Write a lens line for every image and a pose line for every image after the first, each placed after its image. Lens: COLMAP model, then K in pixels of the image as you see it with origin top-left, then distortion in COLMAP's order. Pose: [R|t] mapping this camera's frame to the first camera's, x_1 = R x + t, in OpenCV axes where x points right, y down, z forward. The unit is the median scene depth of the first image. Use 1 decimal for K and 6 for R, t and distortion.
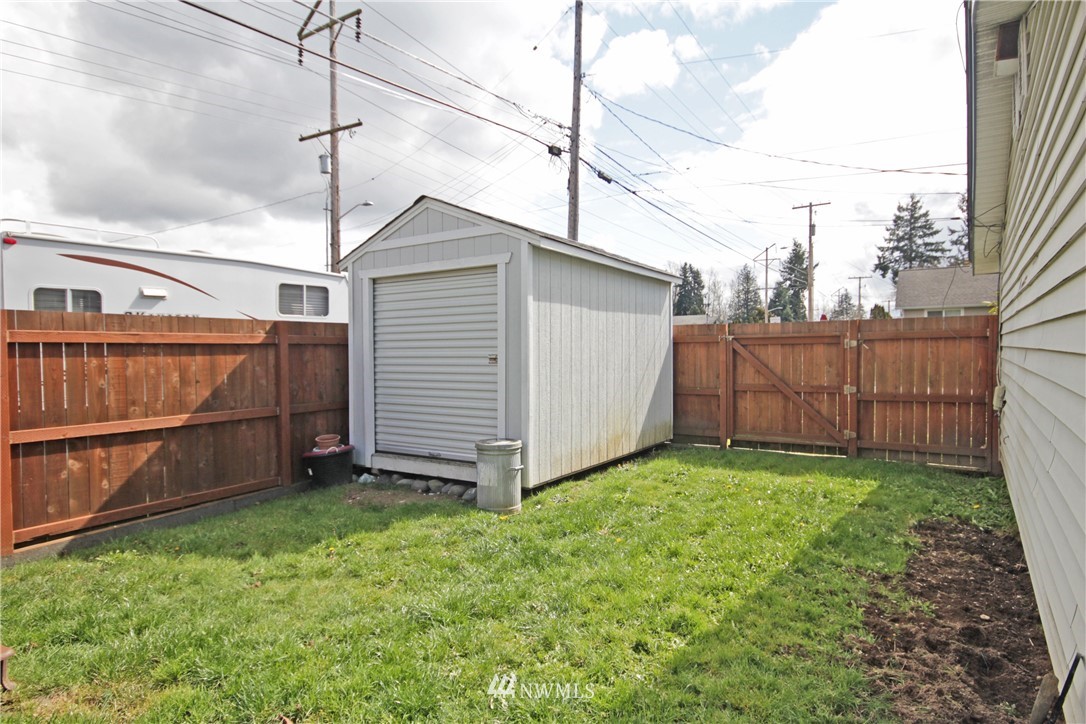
lens RADIAL K [[601.2, 0, 543.0], [0, 601.2, 362.0], [0, 0, 1]] dist [0.010263, 0.000905]
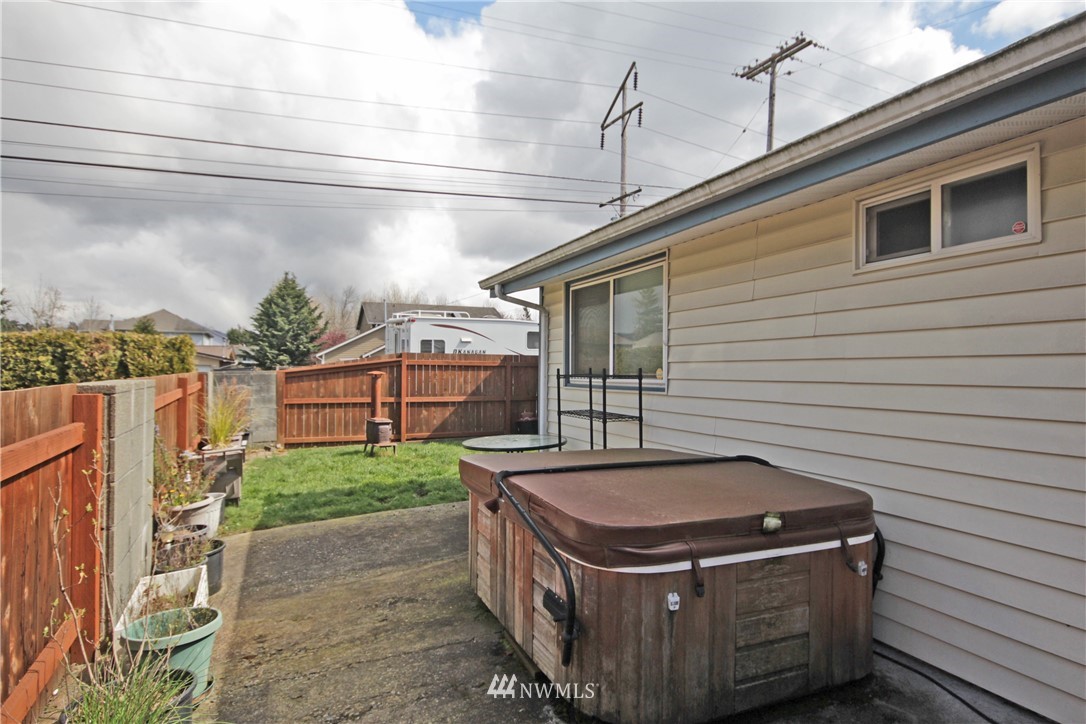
lens RADIAL K [[631.6, 0, 551.9], [0, 631.6, 362.4], [0, 0, 1]] dist [0.005464, 0.002308]
pose [[0.856575, 0.013138, -0.515856, 0.841315], [-0.029056, 0.999318, -0.022797, 0.002338], [0.515205, 0.034516, 0.856372, -0.806814]]
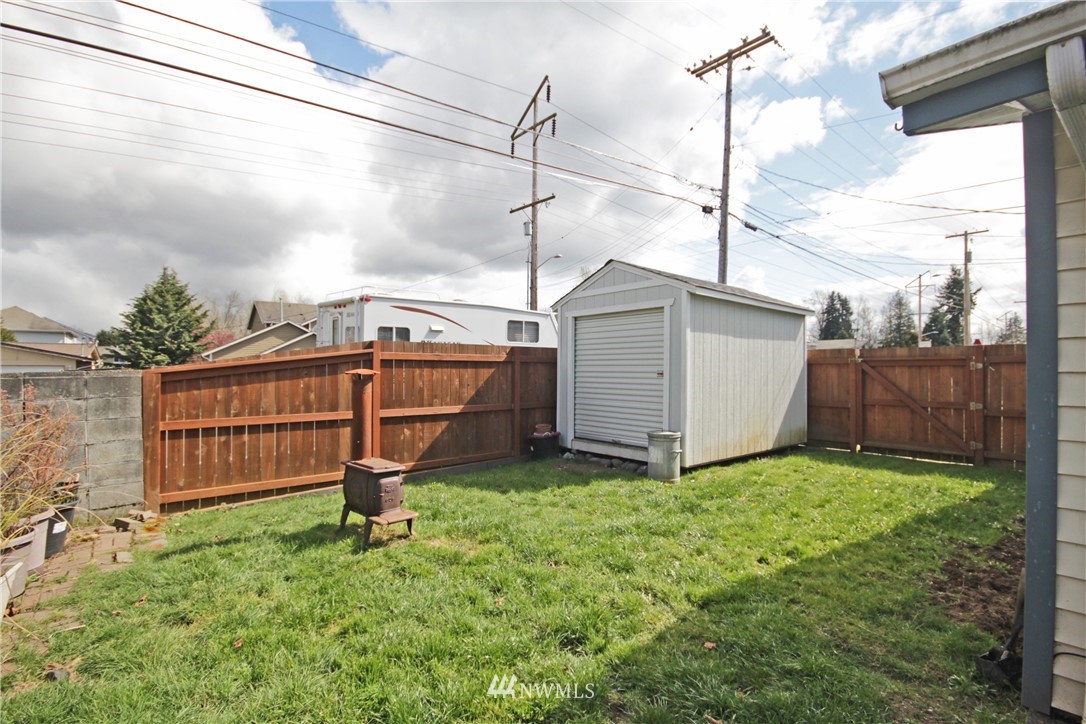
lens RADIAL K [[502.4, 0, 545.9], [0, 502.4, 360.9], [0, 0, 1]] dist [-0.000712, -0.005809]
pose [[0.958234, 0.008283, -0.285866, -0.003069], [-0.018652, 0.999262, -0.033570, 0.009204], [0.285377, 0.037500, 0.957681, -0.186984]]
